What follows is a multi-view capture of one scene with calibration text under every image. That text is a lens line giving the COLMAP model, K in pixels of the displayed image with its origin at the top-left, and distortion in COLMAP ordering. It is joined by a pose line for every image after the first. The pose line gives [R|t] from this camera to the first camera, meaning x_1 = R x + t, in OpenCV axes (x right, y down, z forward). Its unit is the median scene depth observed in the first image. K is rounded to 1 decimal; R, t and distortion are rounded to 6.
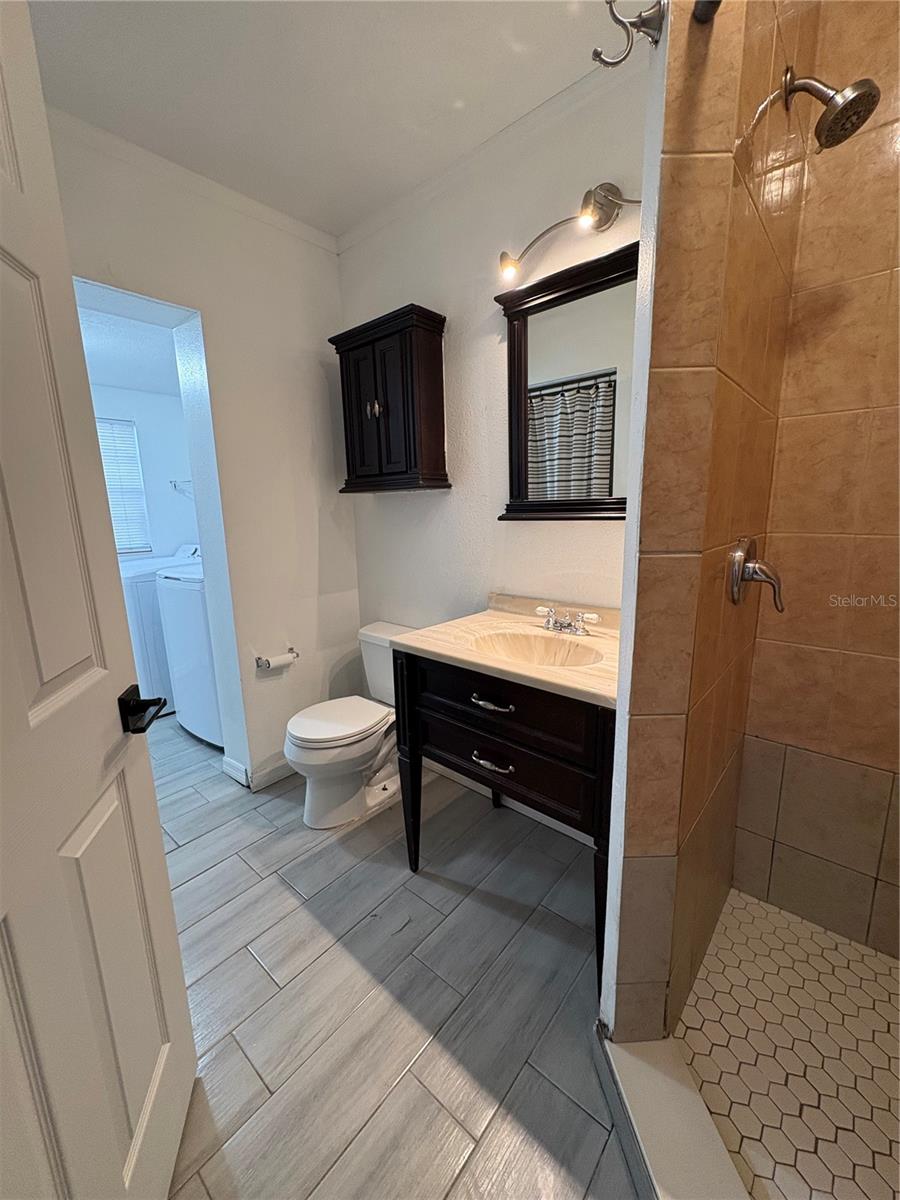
lens RADIAL K [[476.8, 0, 446.4], [0, 476.8, 598.7], [0, 0, 1]] dist [-0.002804, -0.000188]
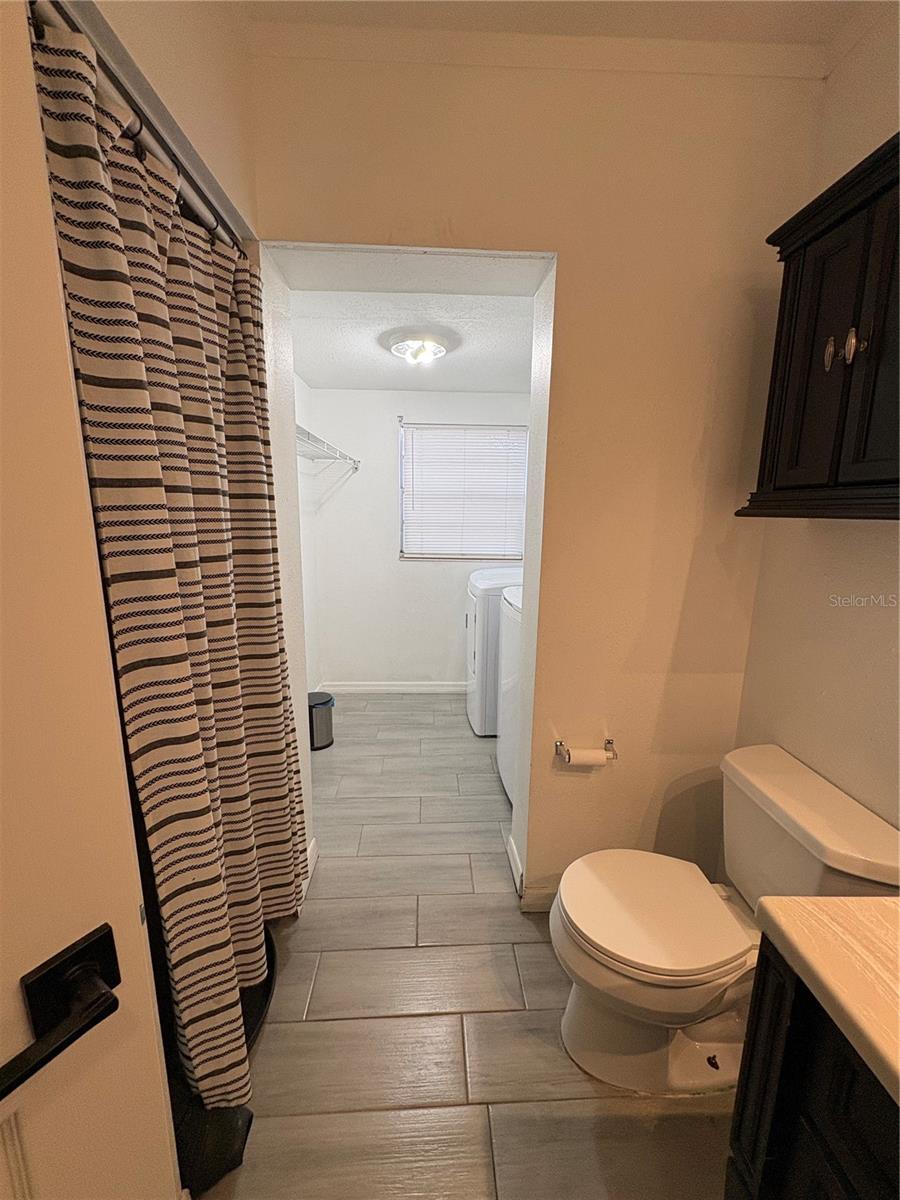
lens RADIAL K [[476.8, 0, 451.7], [0, 476.8, 594.6], [0, 0, 1]] dist [-0.002804, -0.000188]
pose [[0.692647, 0.166570, -0.701779, -0.045729], [-0.167969, 0.983469, 0.067646, -0.114579], [0.701445, 0.071023, 0.709176, 0.377708]]
